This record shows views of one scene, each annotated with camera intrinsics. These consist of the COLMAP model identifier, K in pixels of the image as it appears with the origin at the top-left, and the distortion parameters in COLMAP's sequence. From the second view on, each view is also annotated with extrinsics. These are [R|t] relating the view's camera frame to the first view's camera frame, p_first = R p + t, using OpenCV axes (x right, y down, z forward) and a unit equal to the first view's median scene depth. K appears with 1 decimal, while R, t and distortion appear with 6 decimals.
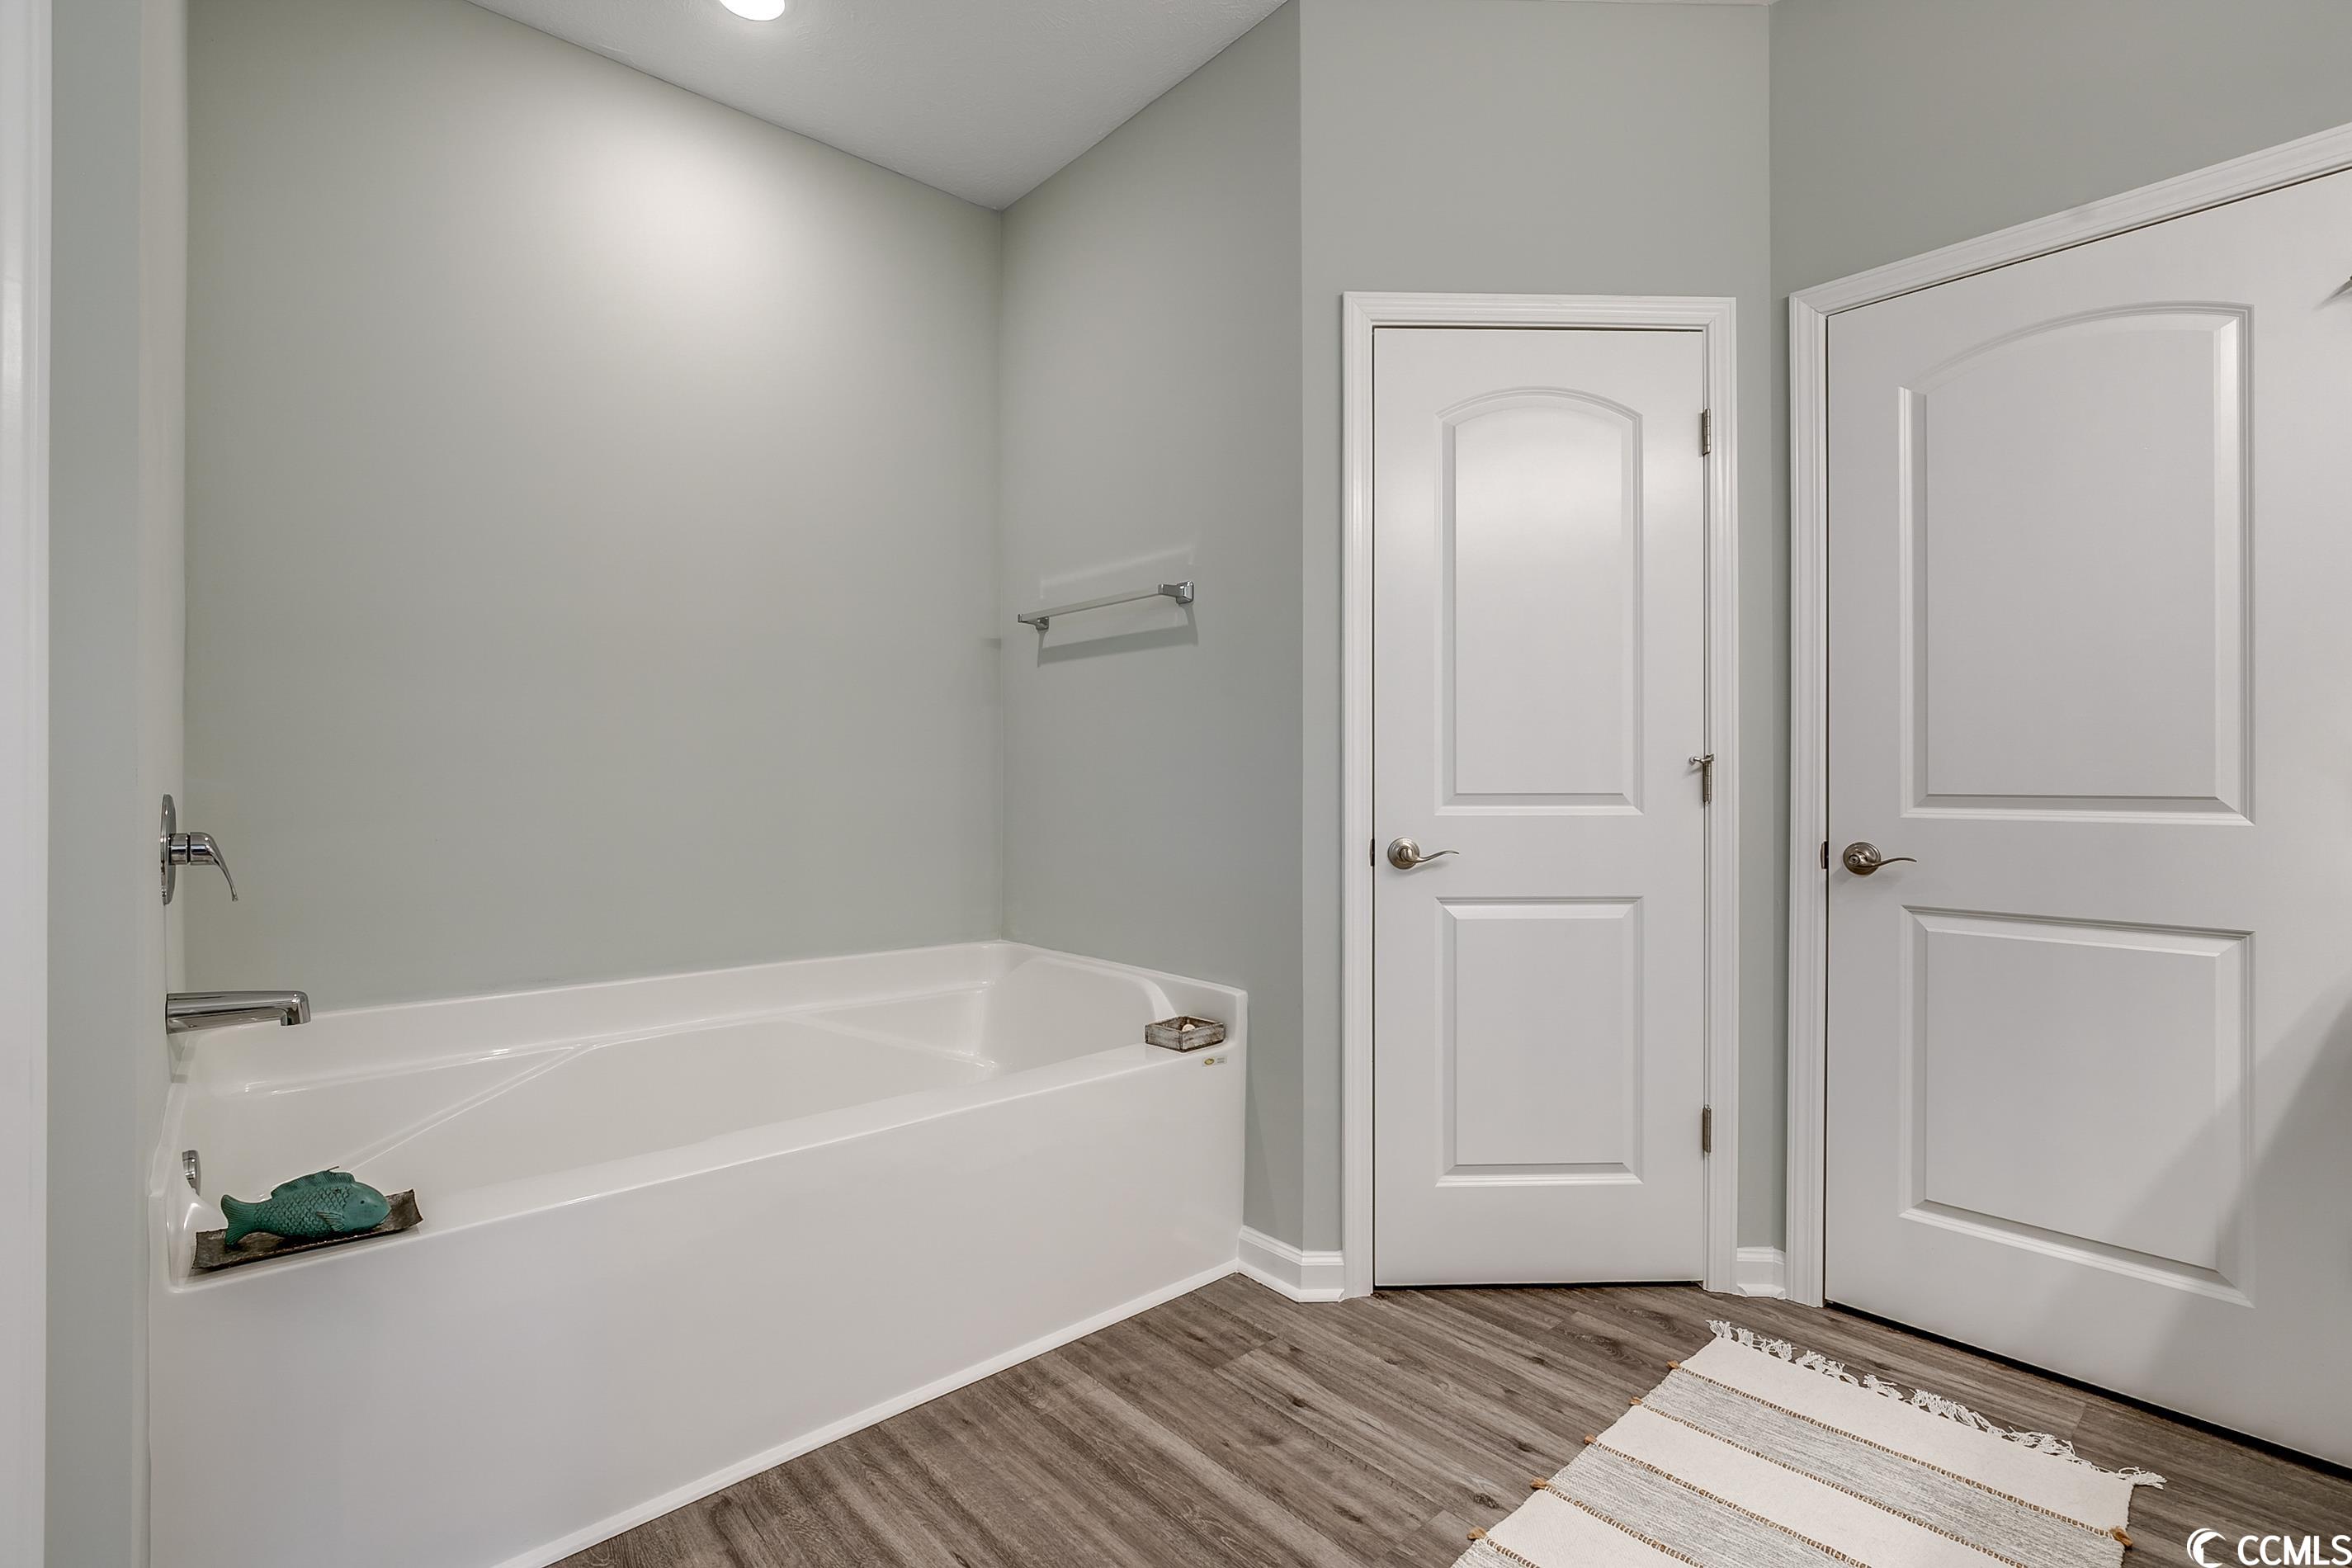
lens RADIAL K [[1080.8, 0, 1170.9], [0, 1080.8, 776.9], [0, 0, 1]] dist [-0.011066, 0.004383]
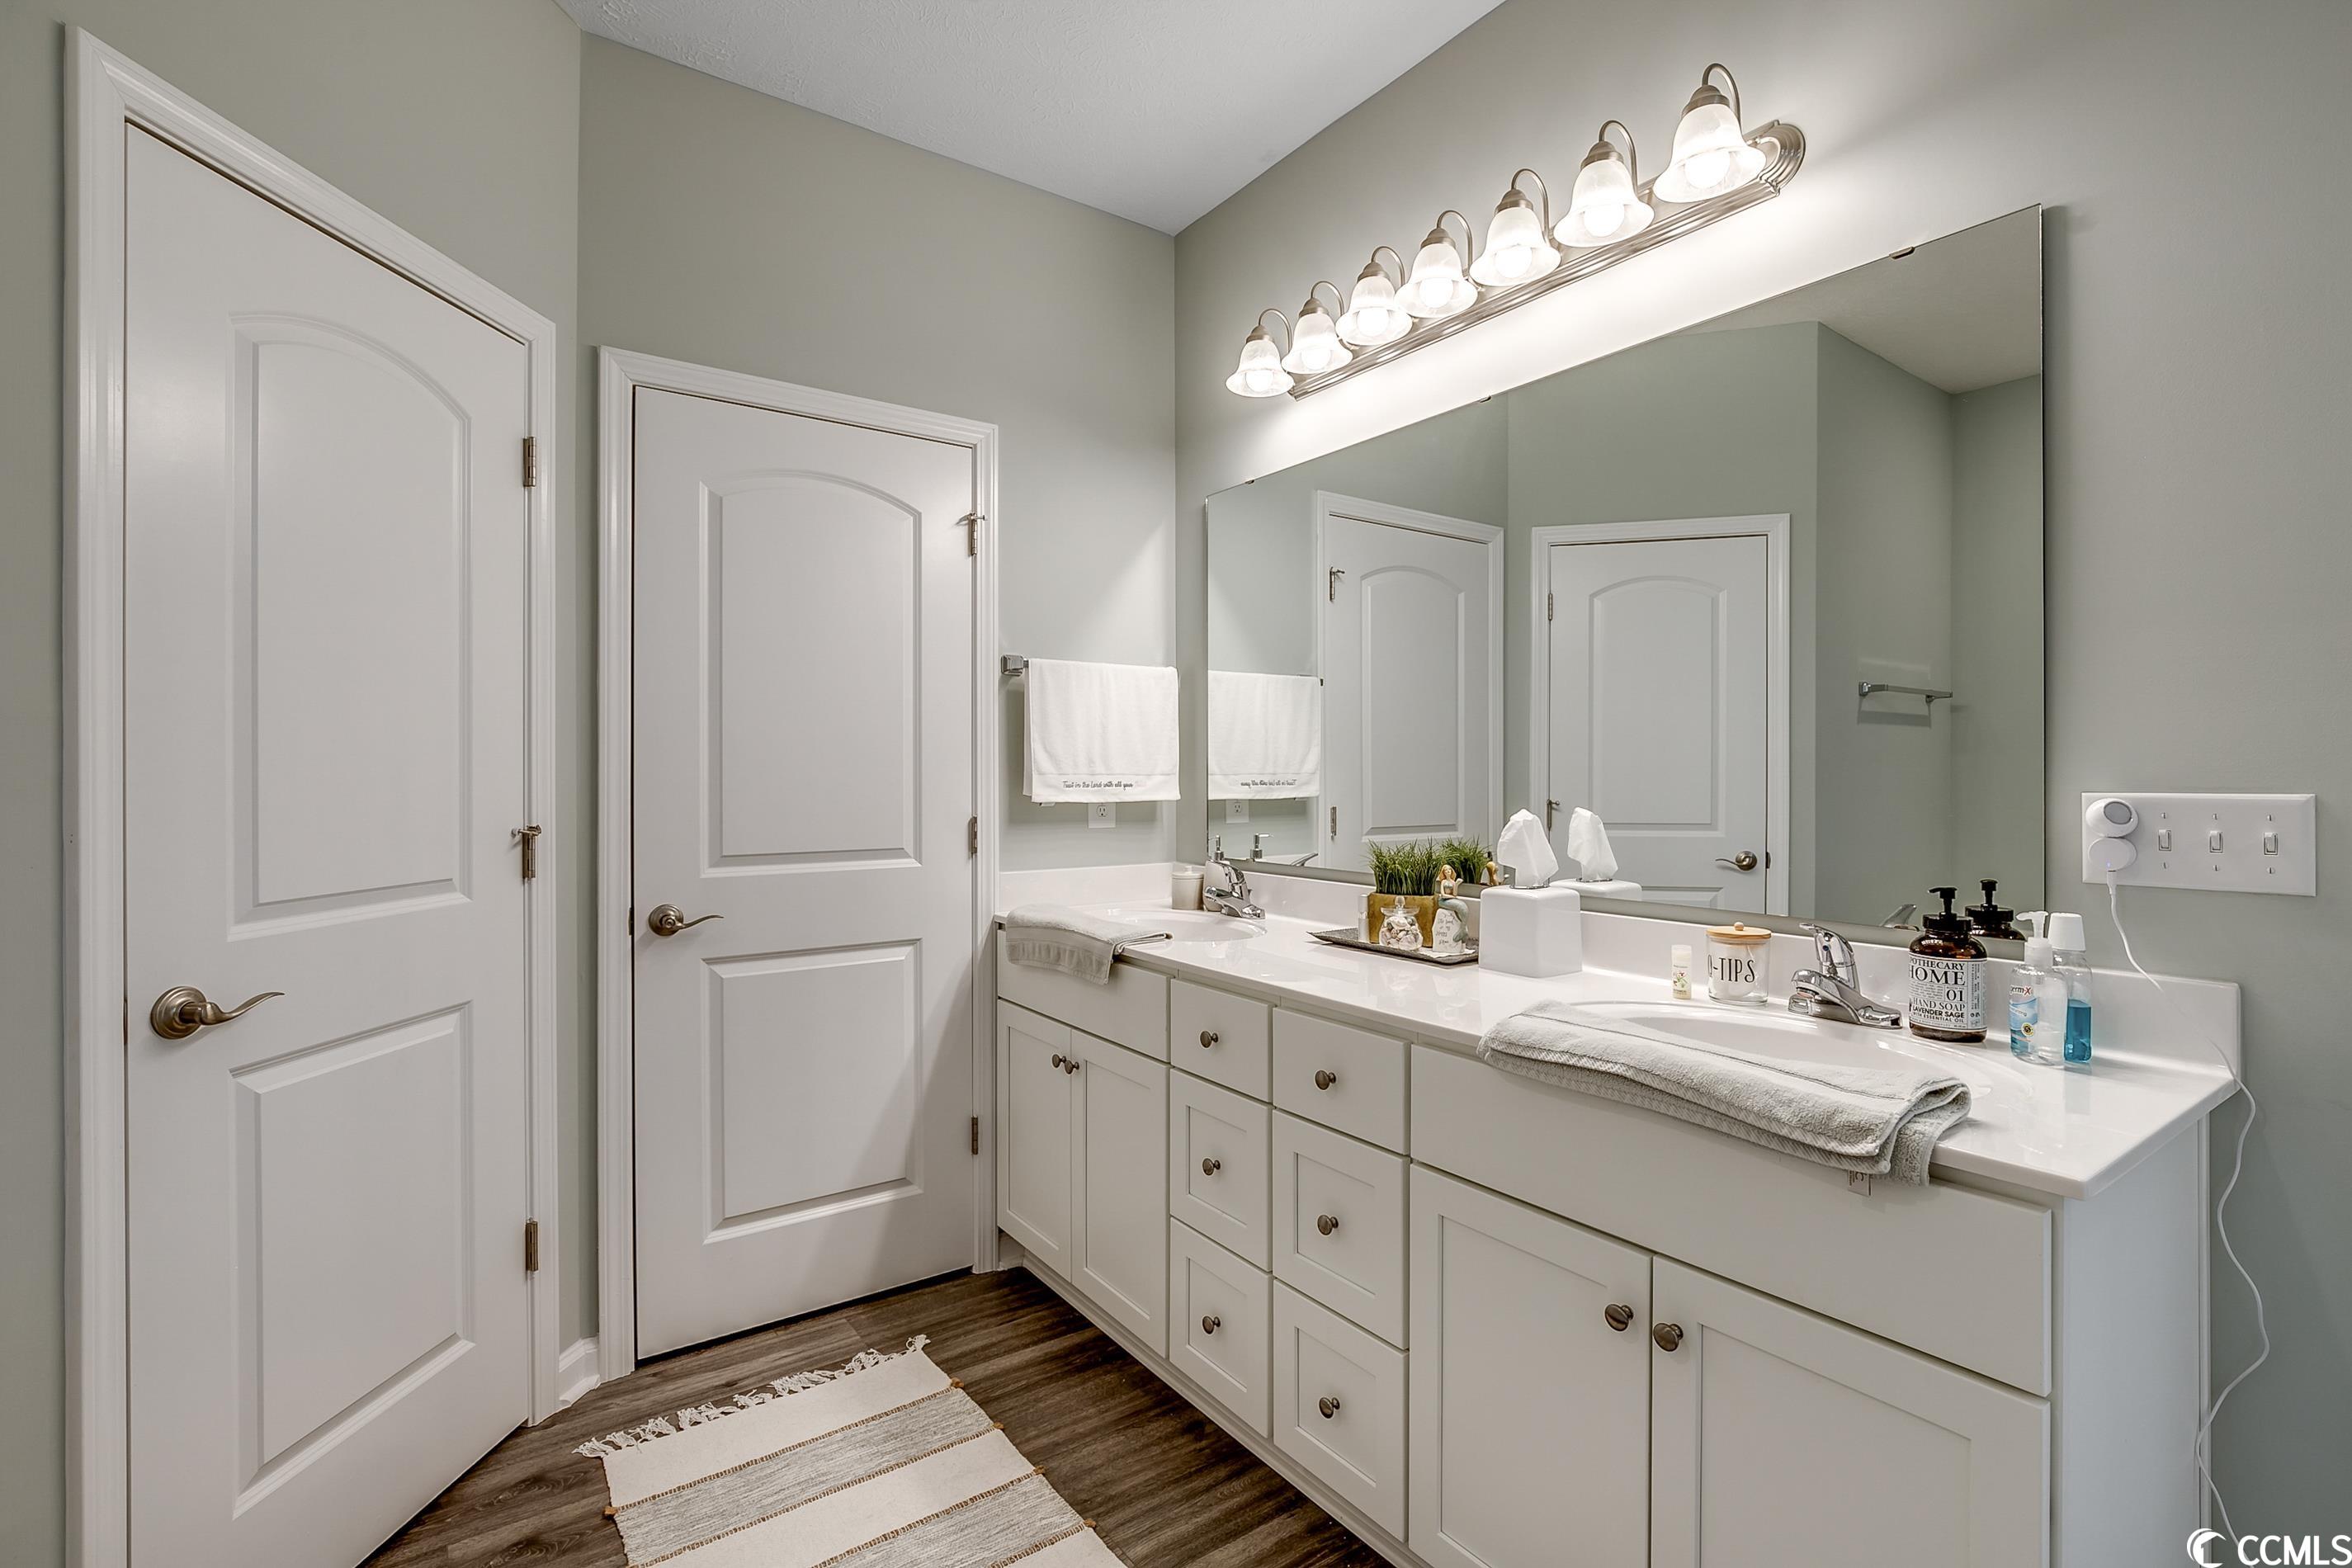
lens RADIAL K [[1080.8, 0, 1171.7], [0, 1080.8, 780.5], [0, 0, 1]] dist [-0.011066, 0.004383]
pose [[0.118542, -0.008820, 0.992910, -0.346701], [0.002475, 0.999960, 0.008587, -0.069419], [-0.992946, 0.001439, 0.118559, 0.400814]]
